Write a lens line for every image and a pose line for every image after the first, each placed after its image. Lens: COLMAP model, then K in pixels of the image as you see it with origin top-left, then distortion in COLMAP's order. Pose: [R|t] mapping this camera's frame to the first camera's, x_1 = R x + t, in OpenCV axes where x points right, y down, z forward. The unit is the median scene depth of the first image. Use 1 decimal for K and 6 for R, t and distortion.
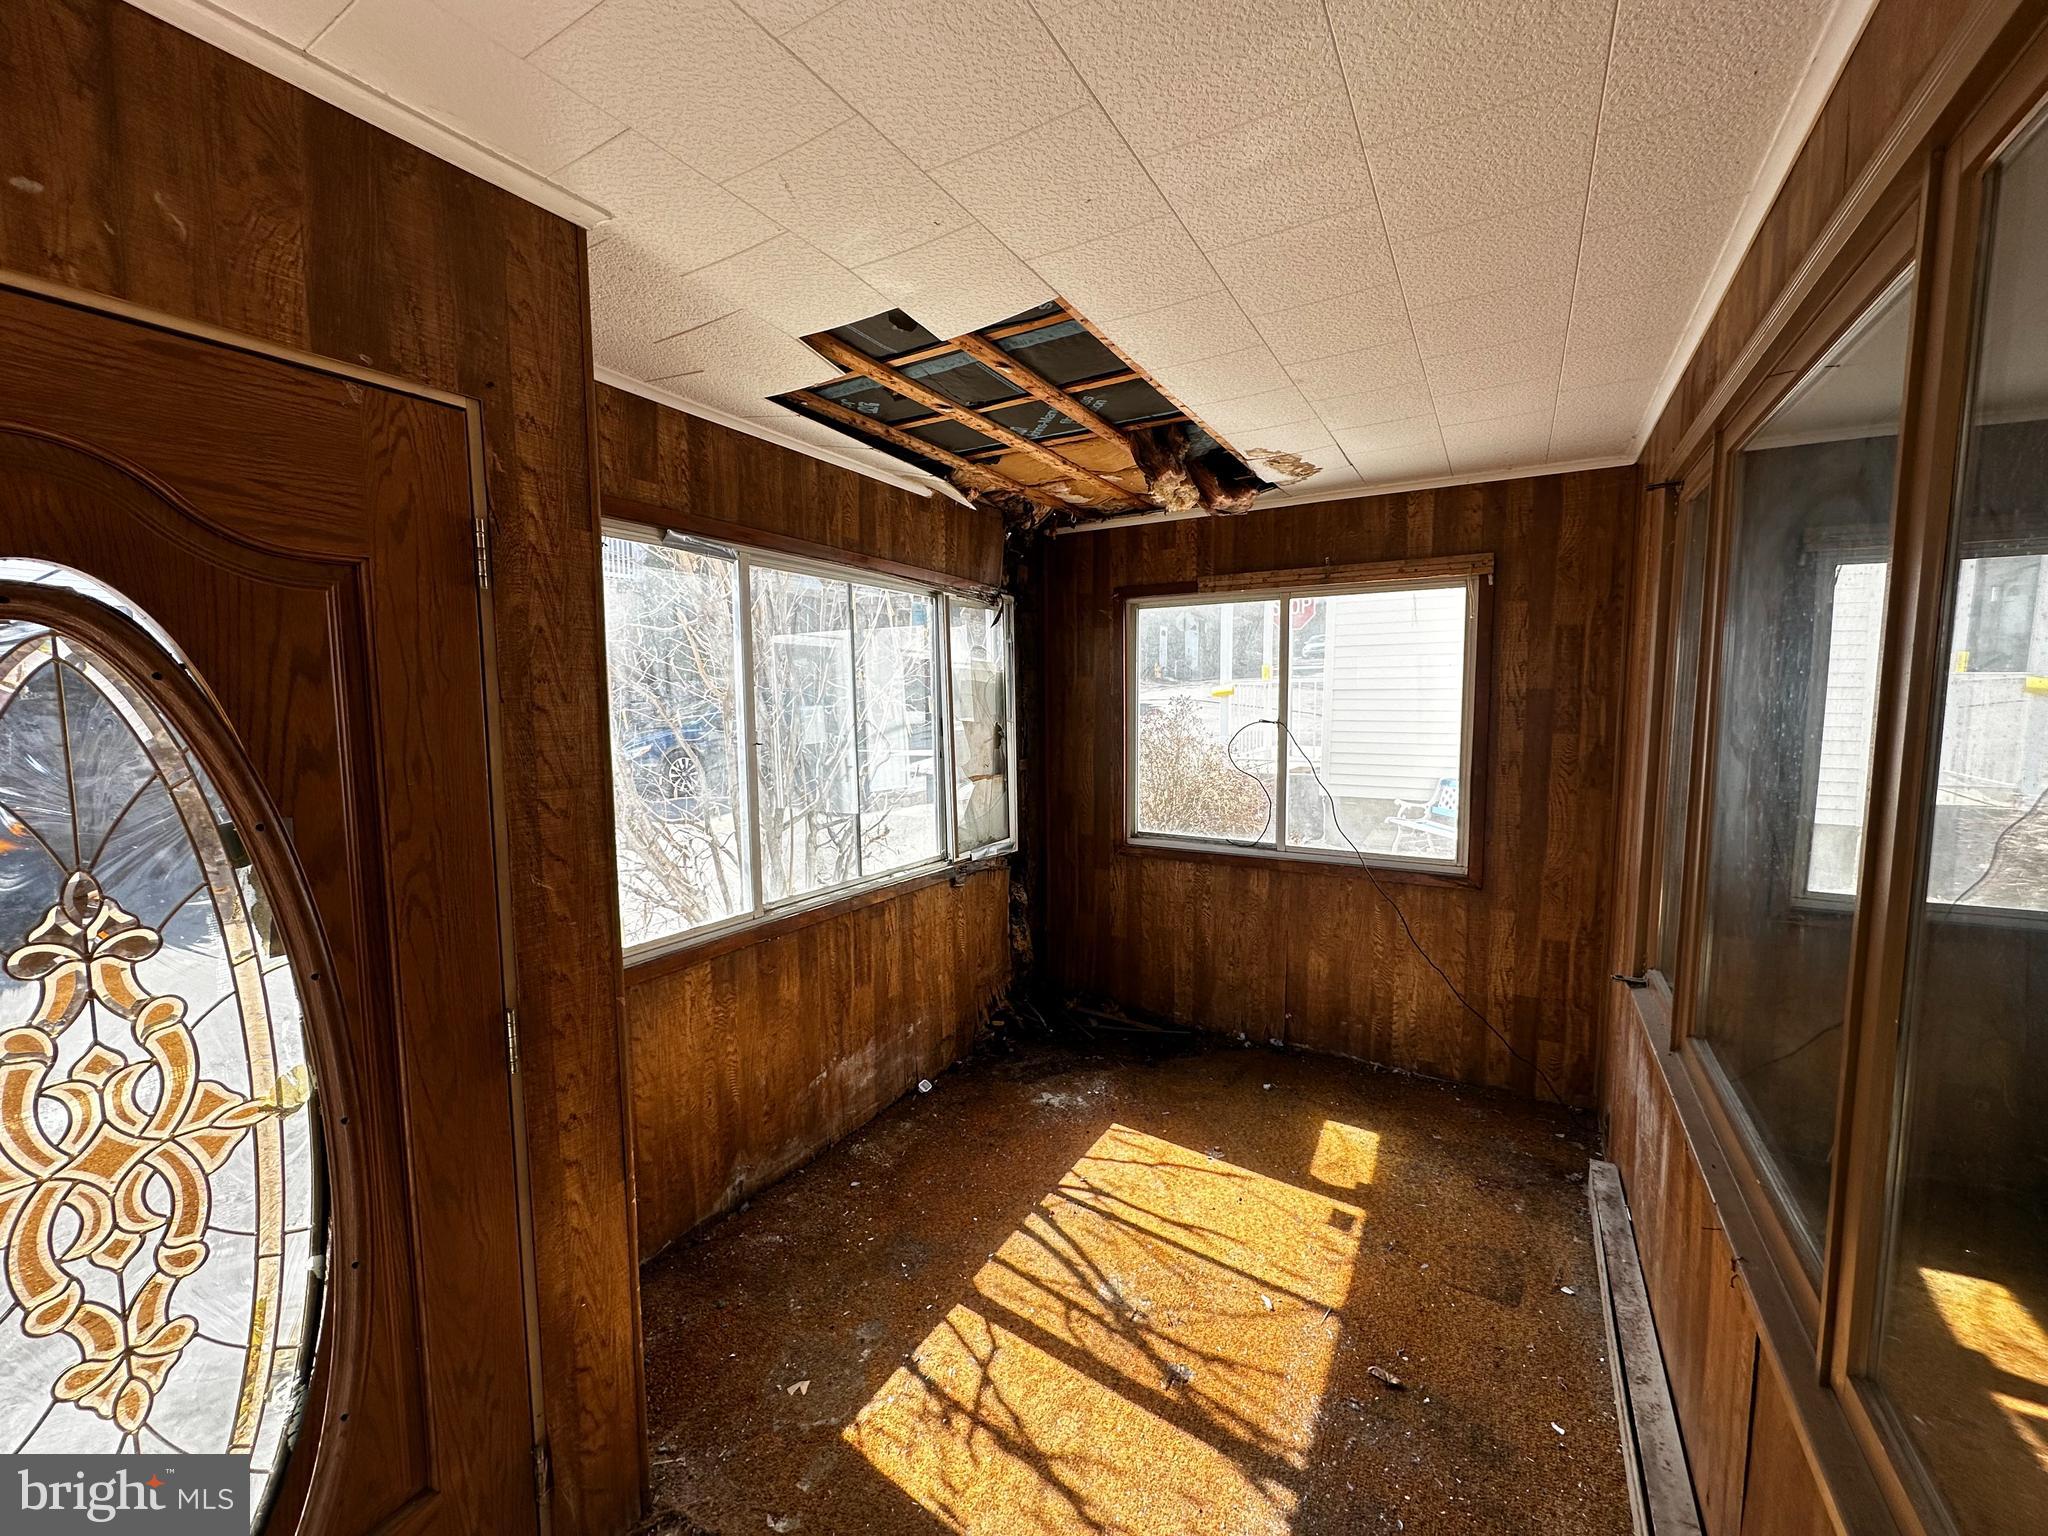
lens RADIAL K [[813.0, 0, 1022.6], [0, 813.0, 767.4], [0, 0, 1]] dist [-0.004082, 0.000070]
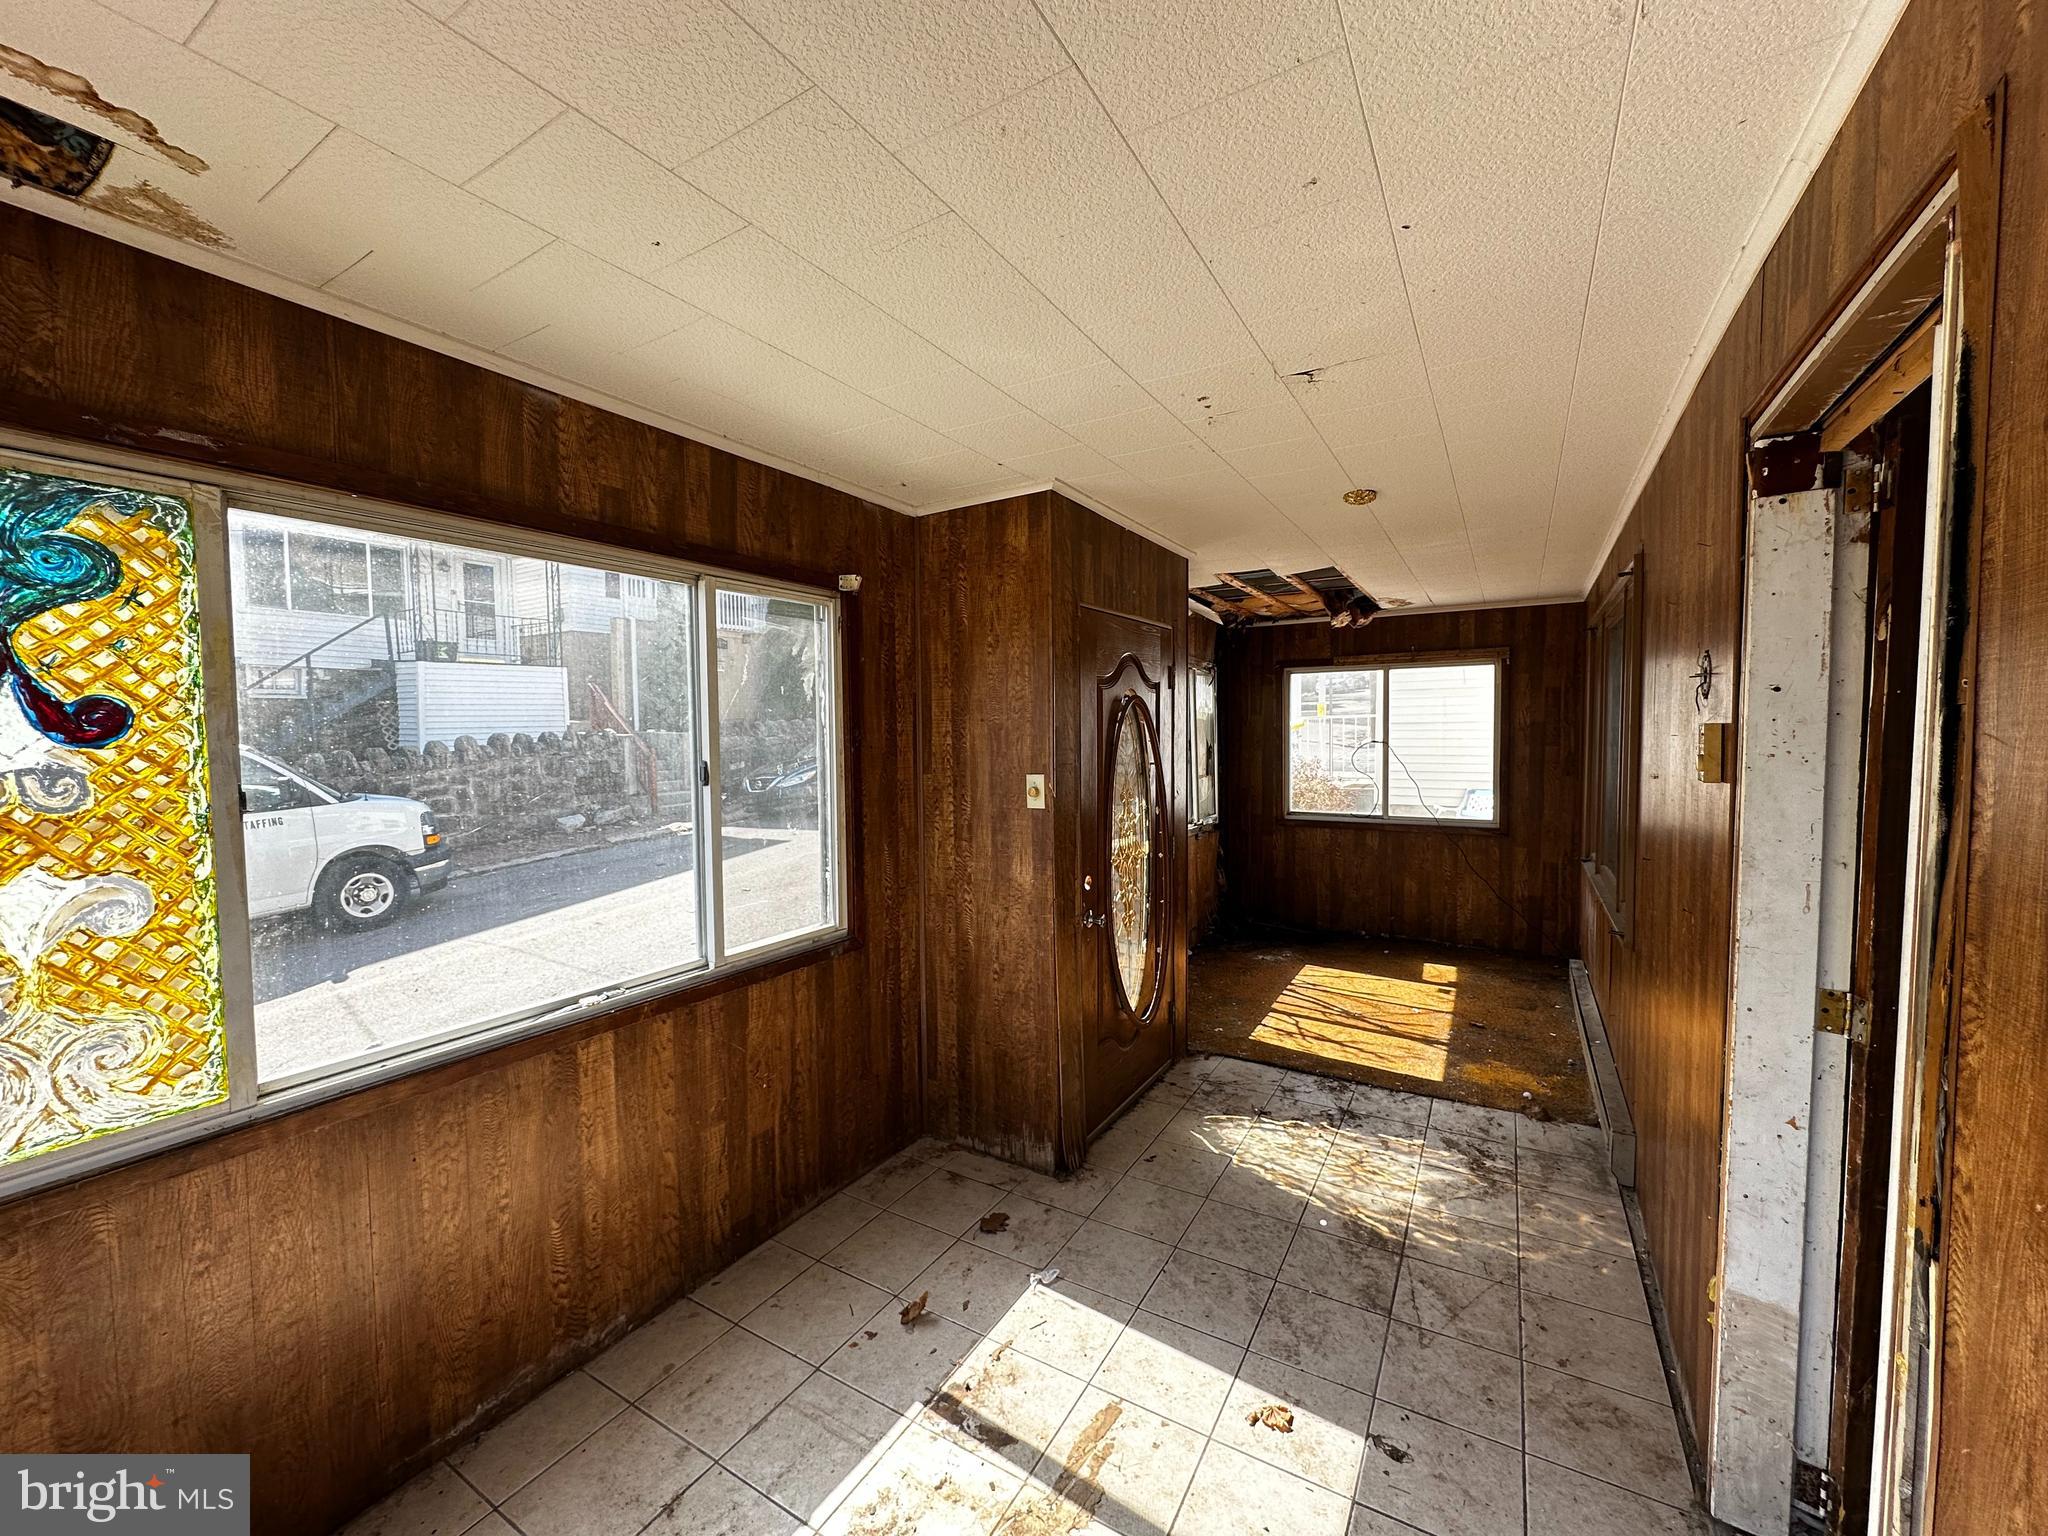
lens RADIAL K [[813.0, 0, 1026.6], [0, 813.0, 767.1], [0, 0, 1]] dist [-0.004082, 0.000070]
pose [[0.999991, -0.003829, -0.001859, -0.628493], [0.003744, 0.999028, -0.043916, 0.100653], [0.002025, 0.043909, 0.999033, -1.016936]]
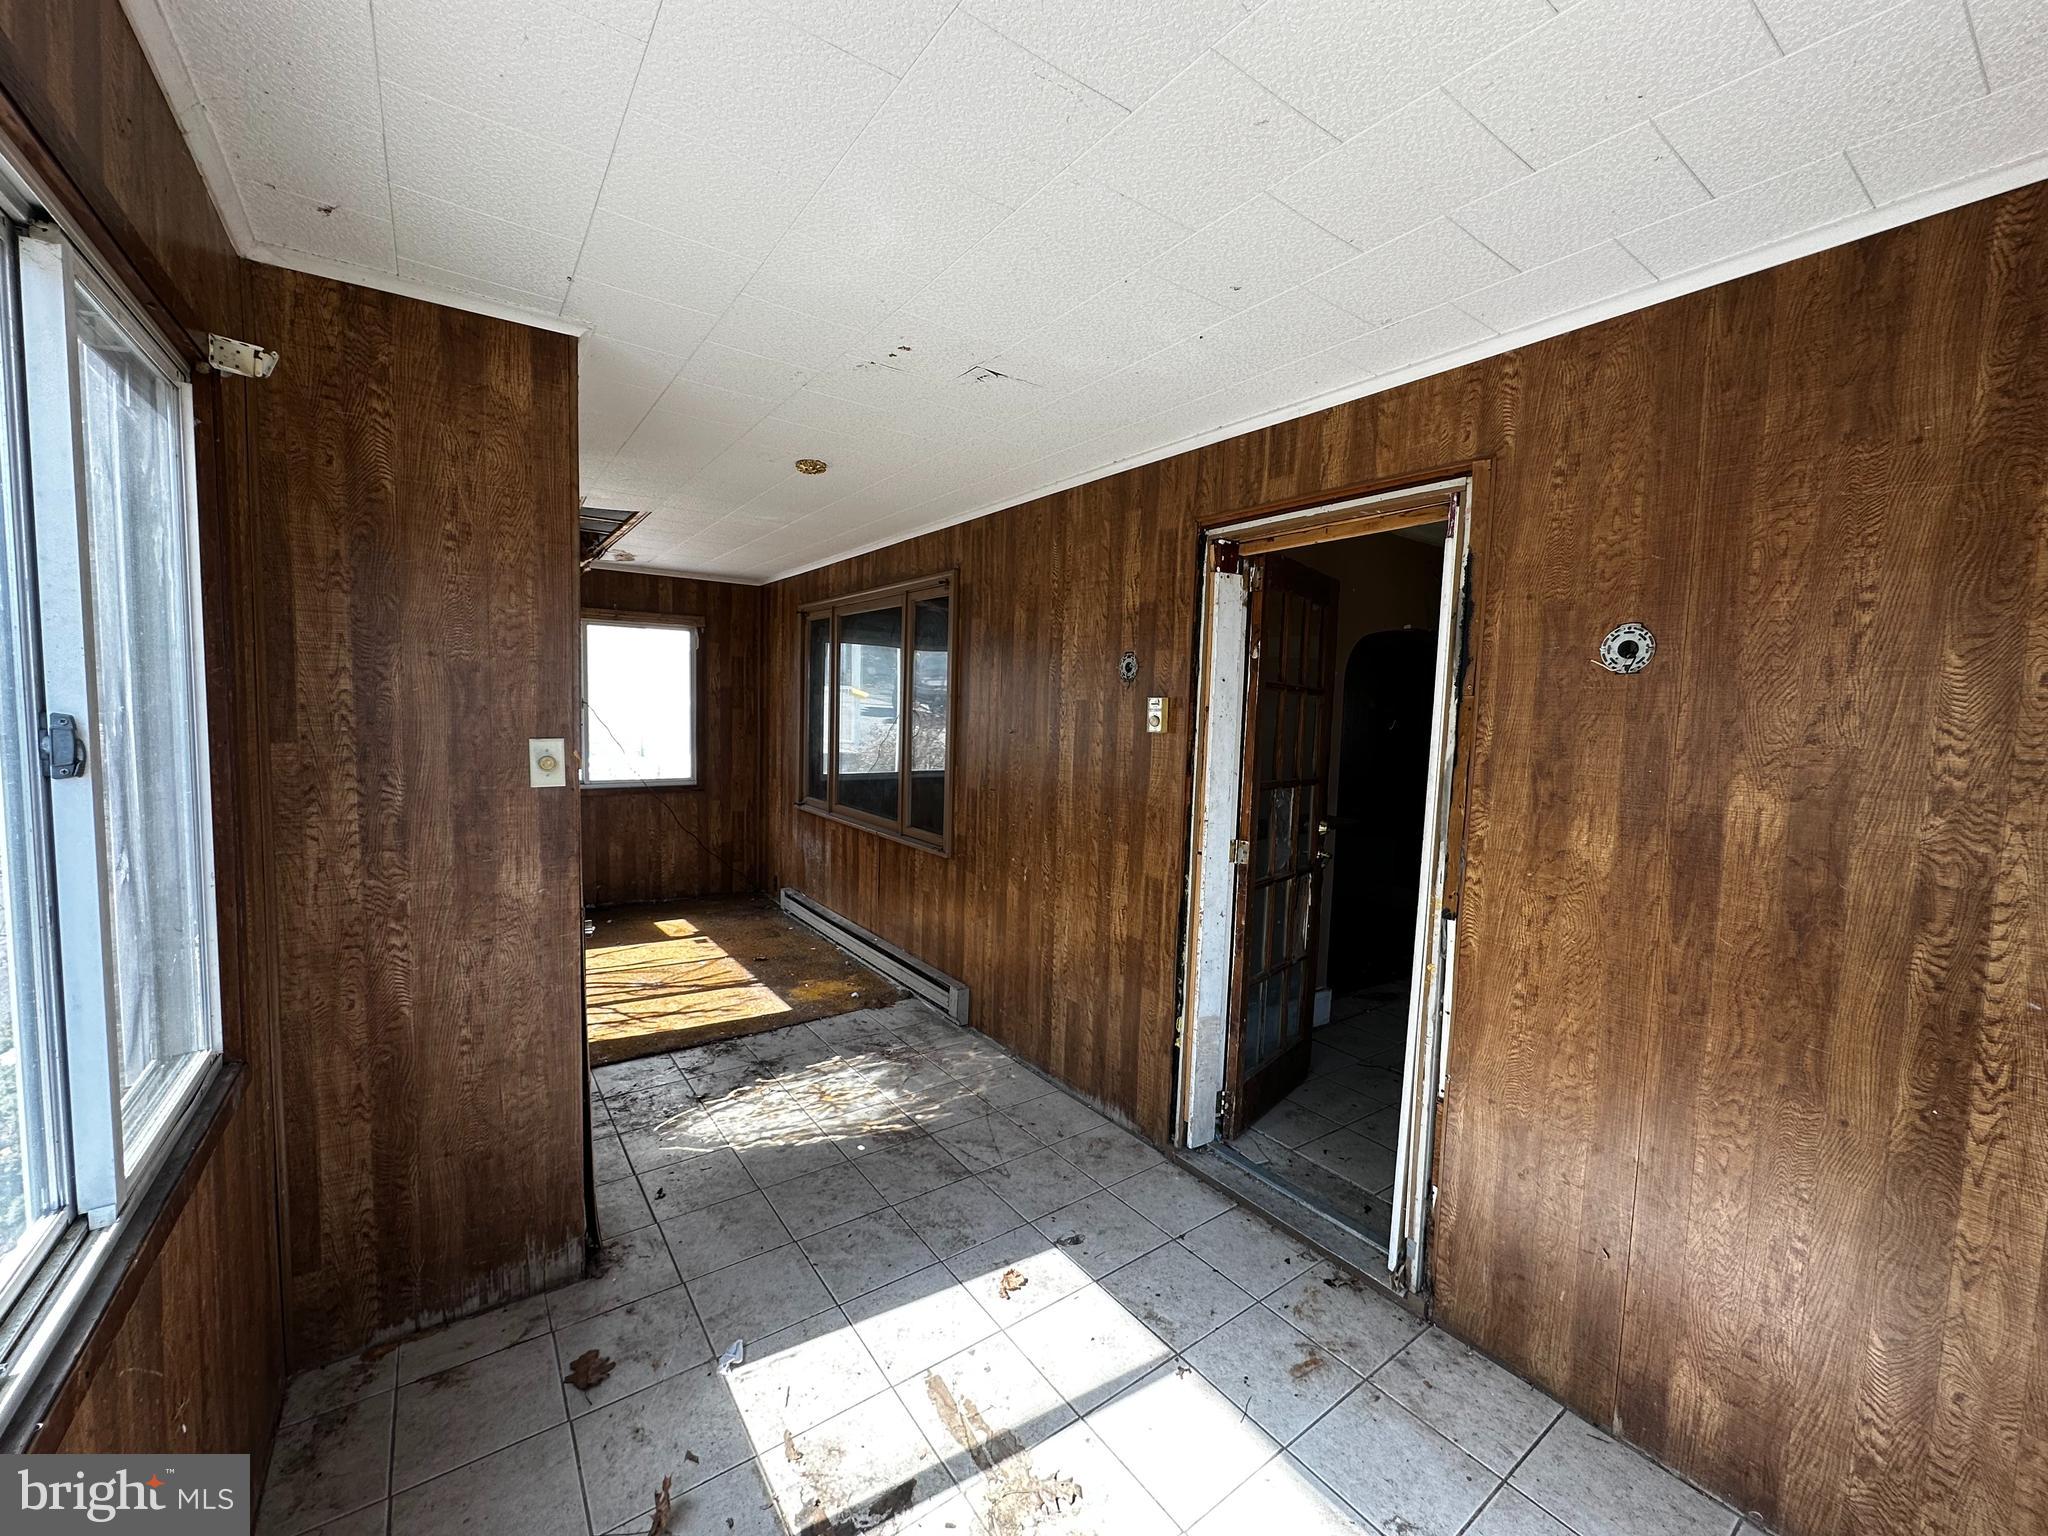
lens RADIAL K [[813.0, 0, 1025.4], [0, 813.0, 766.6], [0, 0, 1]] dist [-0.004082, 0.000070]
pose [[0.396840, -0.053337, 0.916337, -1.182305], [0.050312, 0.998073, 0.036305, 0.082316], [-0.916508, 0.031696, 0.398759, -0.613714]]
